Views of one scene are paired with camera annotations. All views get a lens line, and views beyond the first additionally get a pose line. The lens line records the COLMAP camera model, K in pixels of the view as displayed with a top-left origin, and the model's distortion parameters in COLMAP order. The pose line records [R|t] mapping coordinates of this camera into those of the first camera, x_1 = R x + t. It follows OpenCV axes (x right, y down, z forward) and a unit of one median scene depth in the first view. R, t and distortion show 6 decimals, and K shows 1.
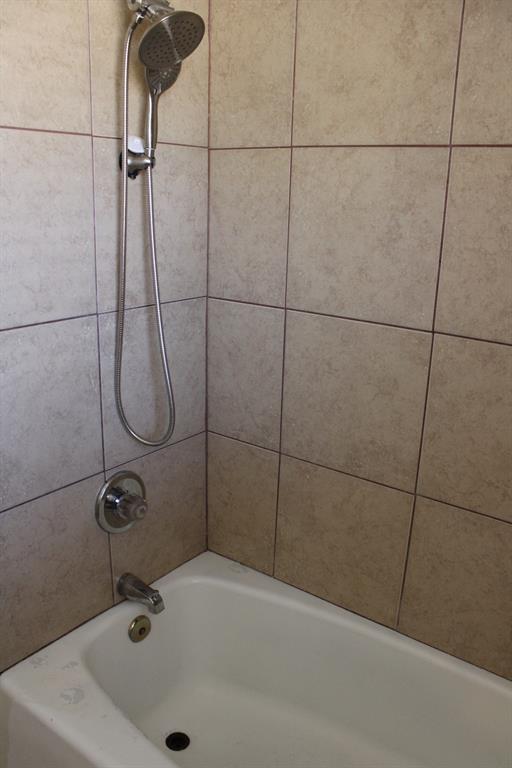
lens RADIAL K [[640.0, 0, 255.7], [0, 640.0, 389.5], [0, 0, 1]] dist [-0.172810, 0.153247]
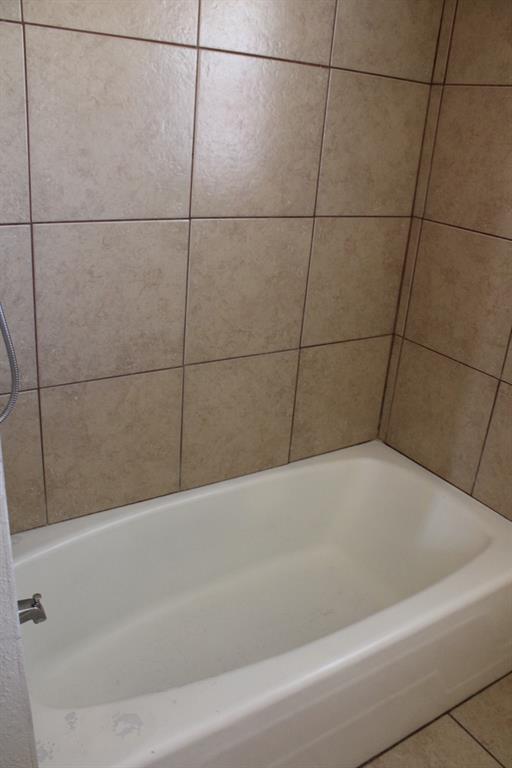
lens RADIAL K [[640.0, 0, 255.7], [0, 640.0, 389.5], [0, 0, 1]] dist [-0.172810, 0.153247]
pose [[0.340058, -0.372743, 0.863379, -0.705905], [0.210008, 0.925008, 0.316634, -0.129607], [-0.916656, 0.073643, 0.392835, 0.435612]]
